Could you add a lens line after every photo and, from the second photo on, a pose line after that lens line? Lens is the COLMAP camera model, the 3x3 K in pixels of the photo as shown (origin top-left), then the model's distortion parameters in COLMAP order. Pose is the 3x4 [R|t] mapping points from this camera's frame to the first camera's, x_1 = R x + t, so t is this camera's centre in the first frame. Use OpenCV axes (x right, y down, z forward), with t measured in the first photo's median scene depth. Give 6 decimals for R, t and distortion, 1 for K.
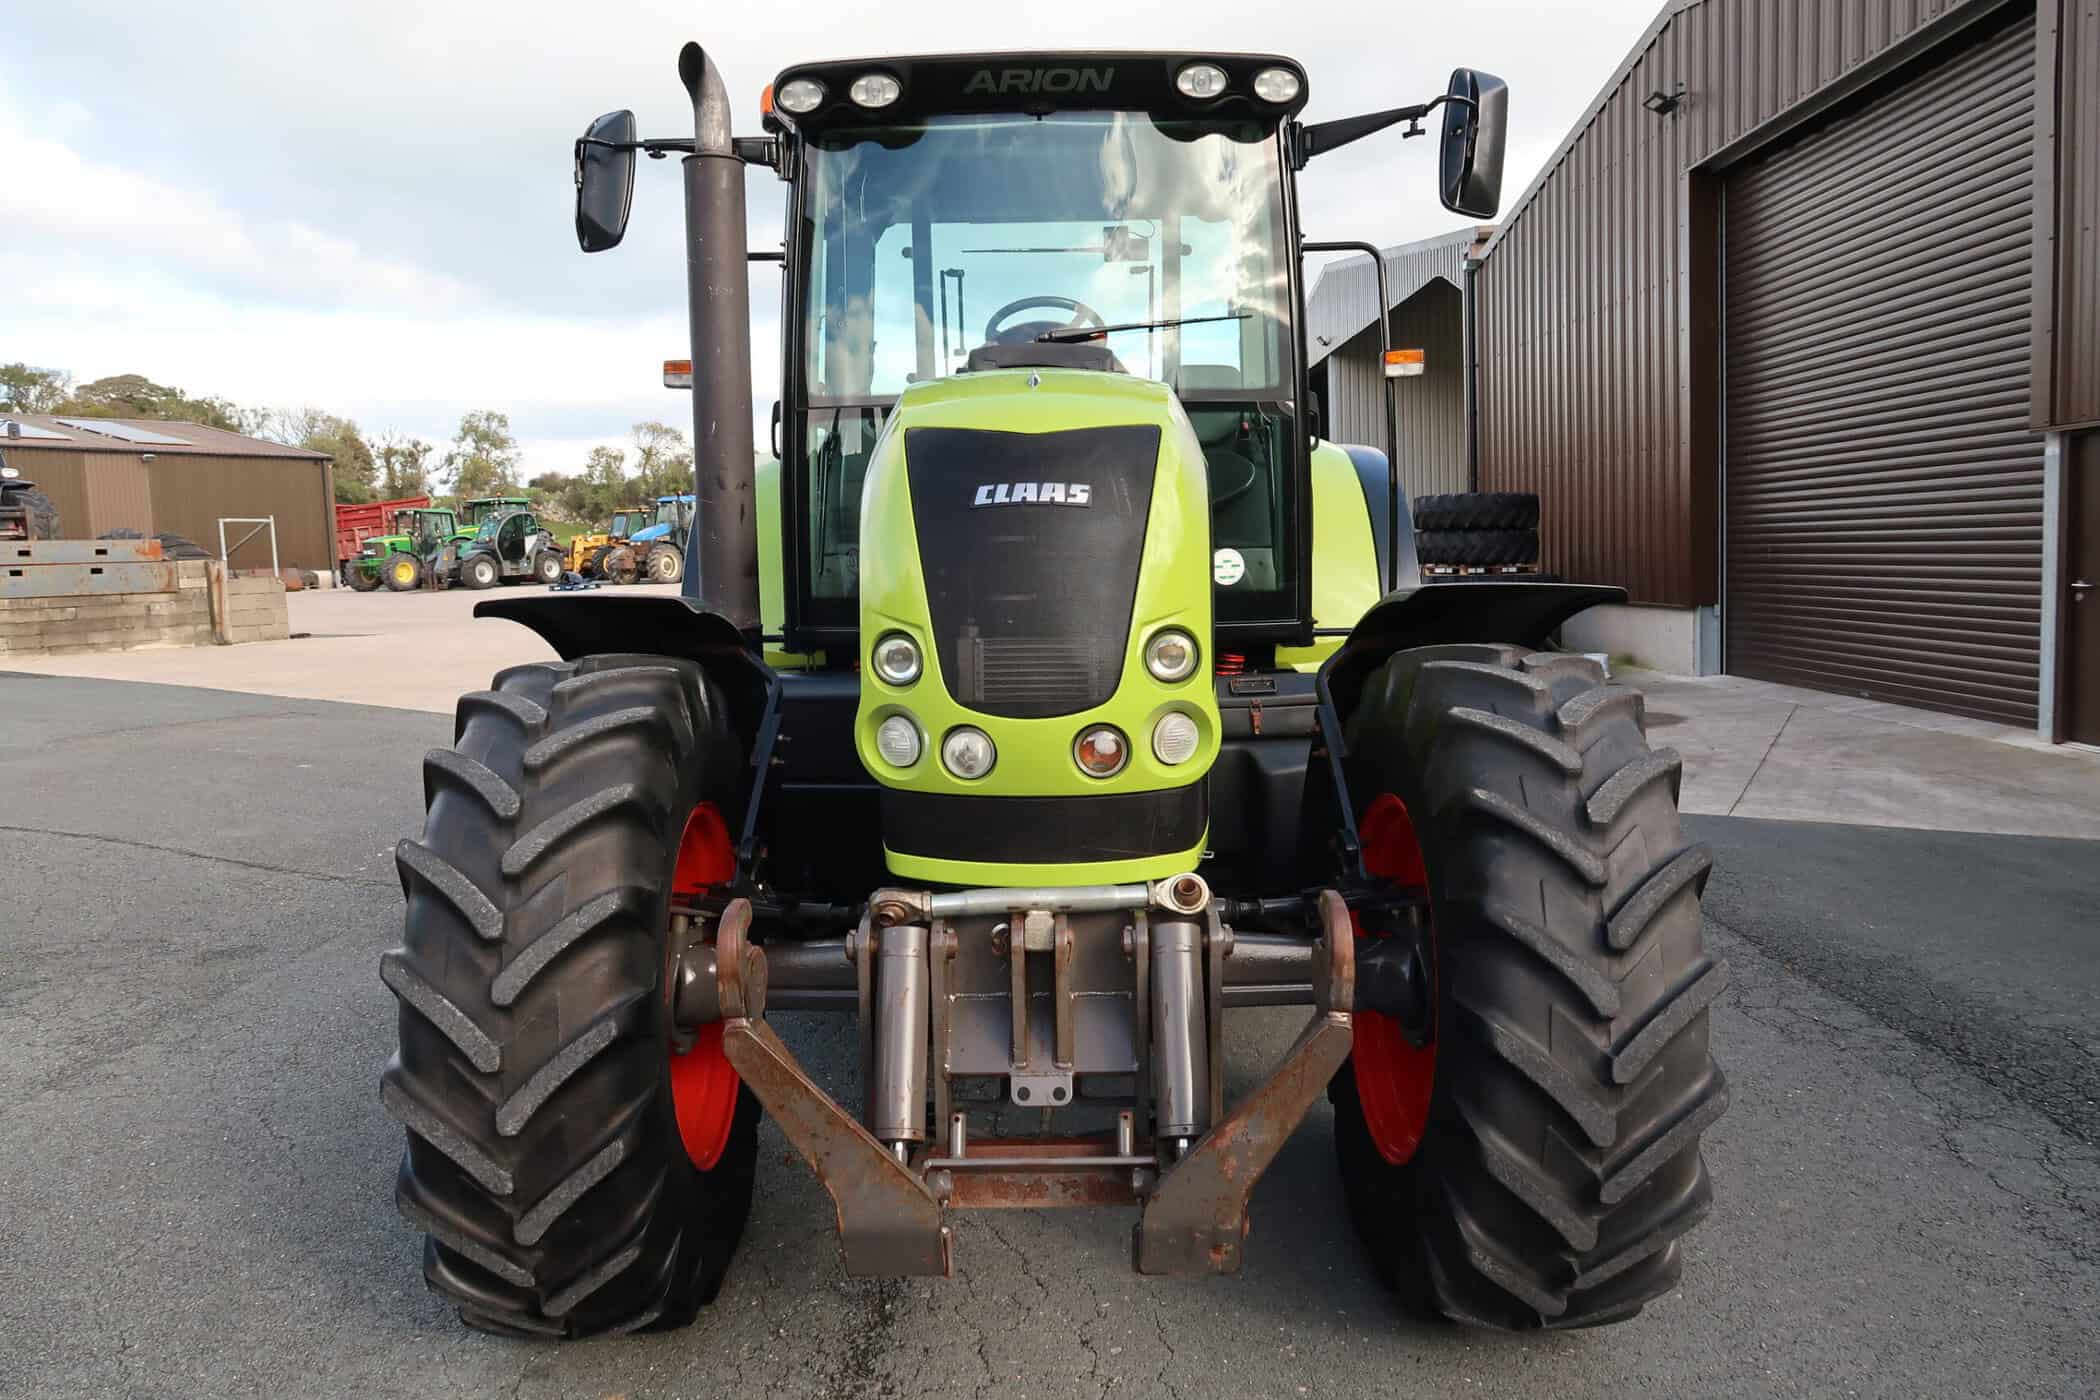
lens RADIAL K [[1436.8, 0, 1041.9], [0, 1436.8, 696.3], [0, 0, 1]] dist [-0.018594, -0.002534]
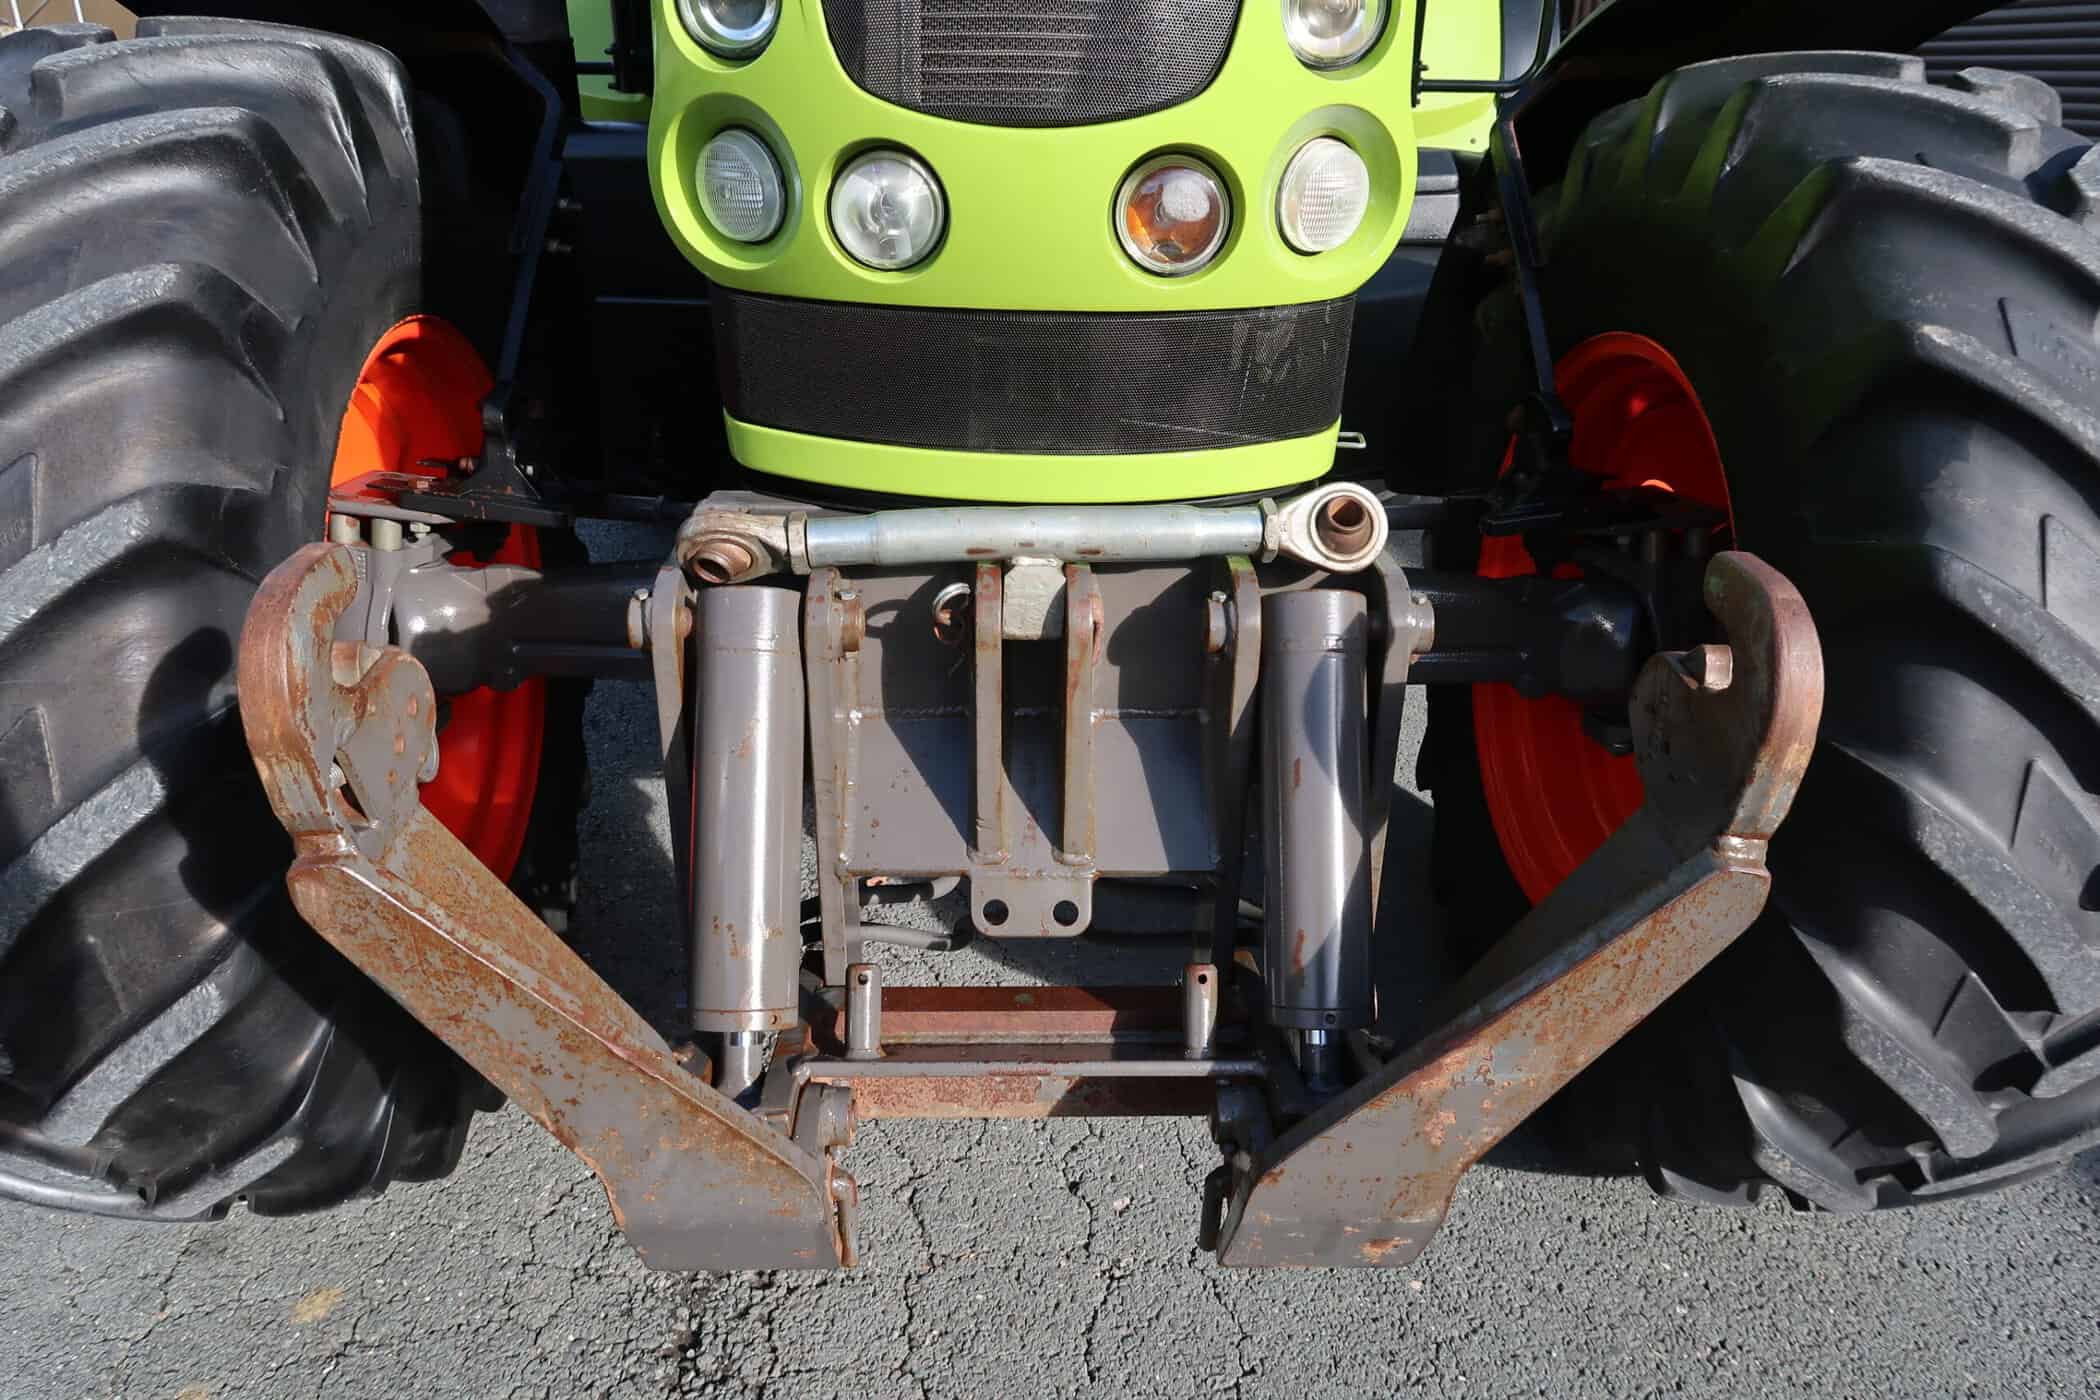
lens RADIAL K [[1450.6, 0, 1040.1], [0, 1450.6, 703.8], [0, 0, 1]] dist [-0.021039, -0.000296]
pose [[0.998928, 0.015031, 0.043789, -0.020479], [-0.027958, 0.949743, 0.311780, 0.044900], [-0.036902, -0.312670, 0.949145, 0.525521]]
